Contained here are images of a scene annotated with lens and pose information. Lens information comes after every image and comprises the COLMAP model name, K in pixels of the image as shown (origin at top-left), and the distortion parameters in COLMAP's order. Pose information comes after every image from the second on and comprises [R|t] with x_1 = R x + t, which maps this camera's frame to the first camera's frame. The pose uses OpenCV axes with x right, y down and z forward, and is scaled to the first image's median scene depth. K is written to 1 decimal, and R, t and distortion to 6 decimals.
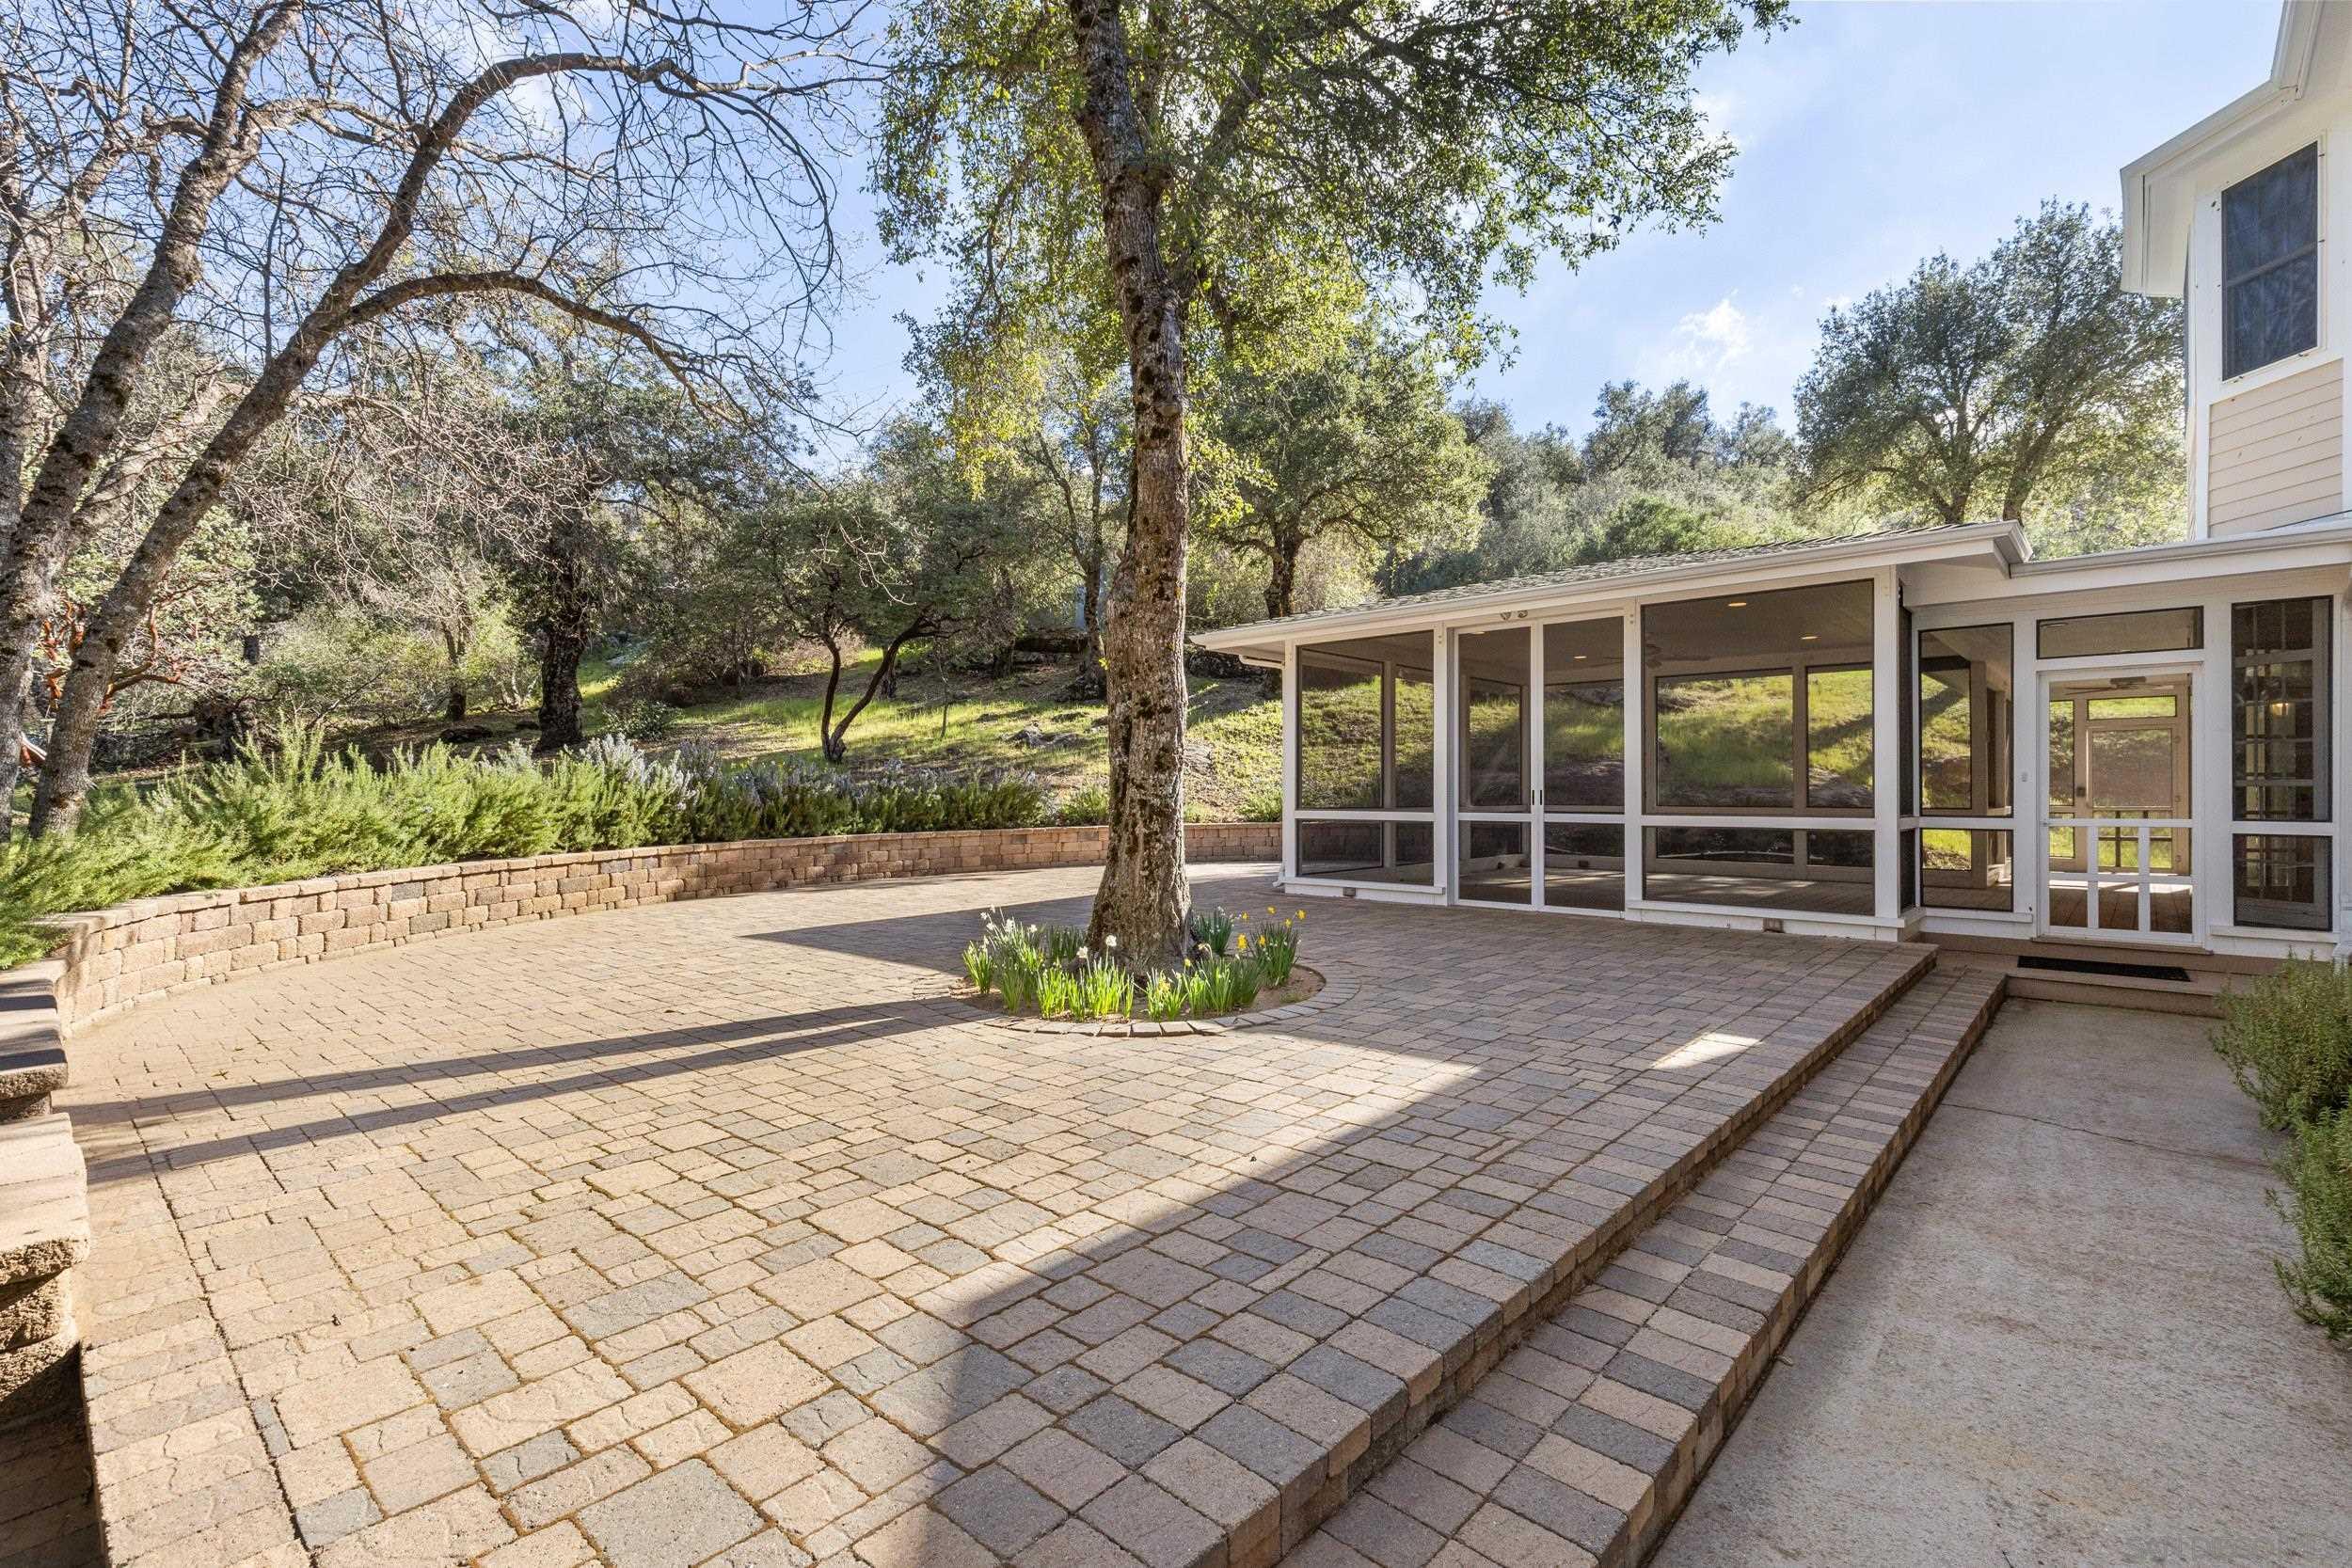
lens RADIAL K [[1060.5, 0, 1175.6], [0, 1060.5, 783.4], [0, 0, 1]] dist [-0.003938, -0.000175]
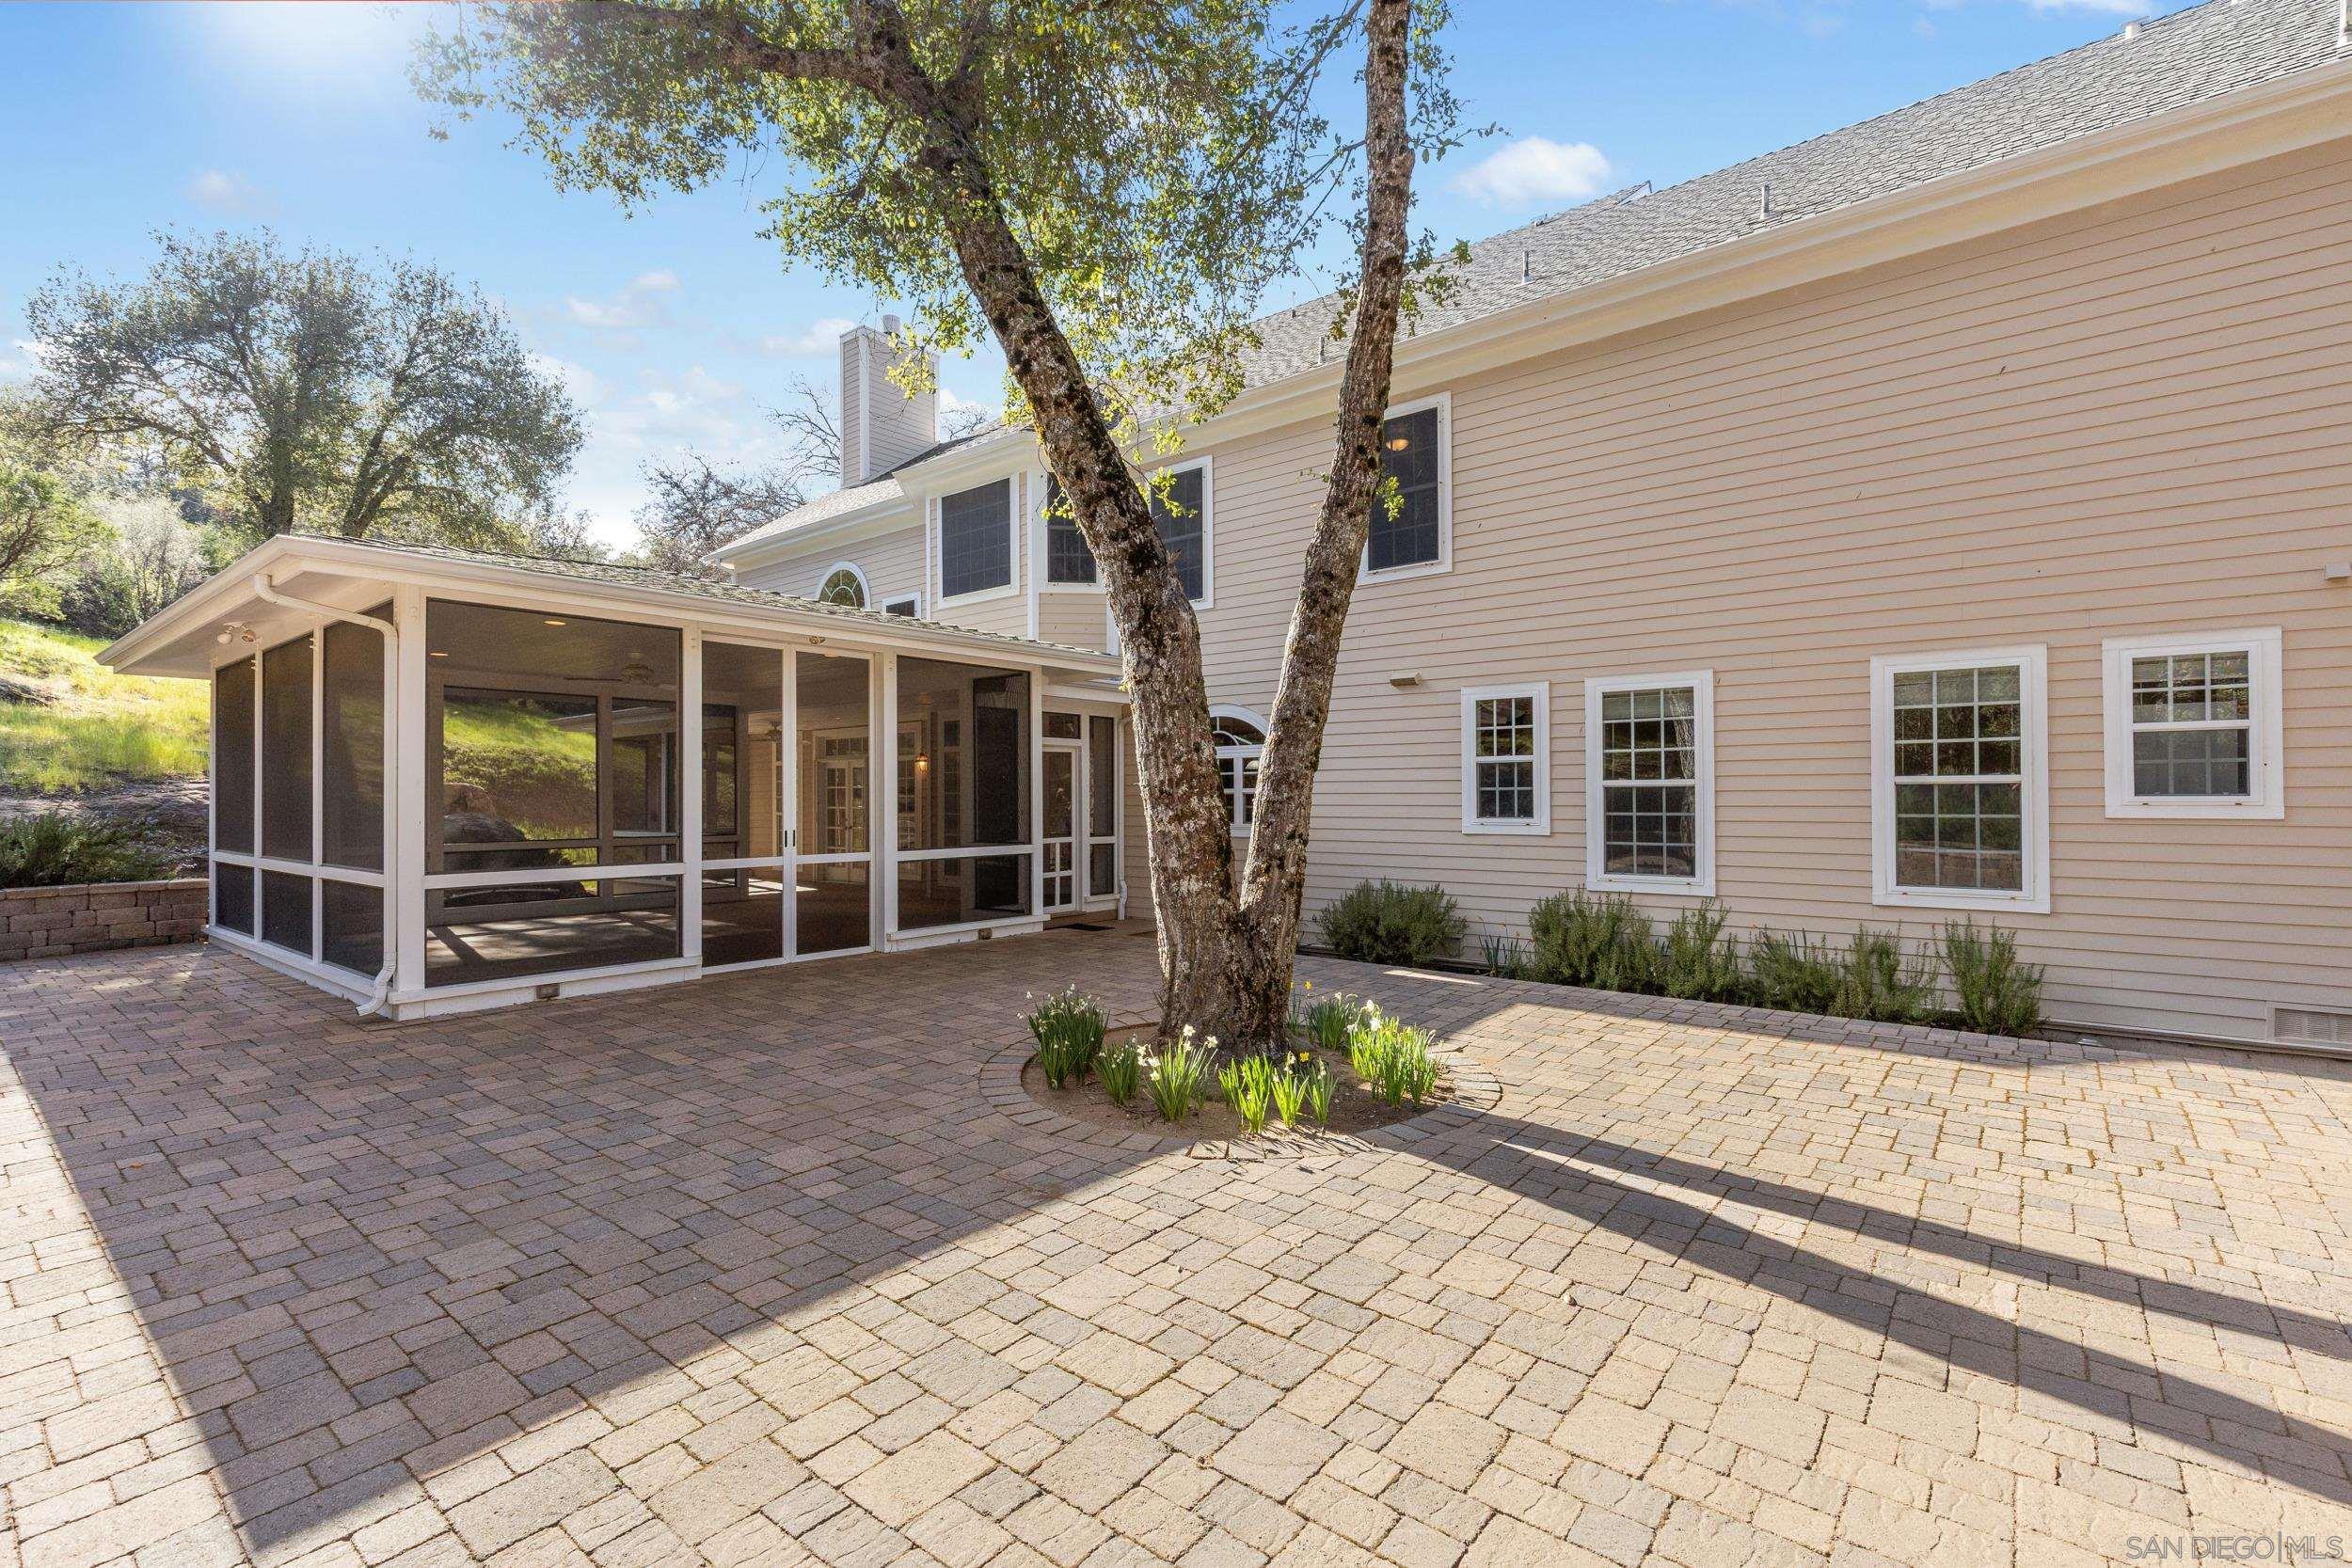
lens RADIAL K [[1060.5, 0, 1174.0], [0, 1060.5, 791.9], [0, 0, 1]] dist [-0.003938, -0.000175]
pose [[-0.052425, 0.006956, 0.998601, -0.792873], [-0.000961, 0.999975, -0.007016, -0.028453], [-0.998624, -0.001327, -0.052417, 0.971454]]
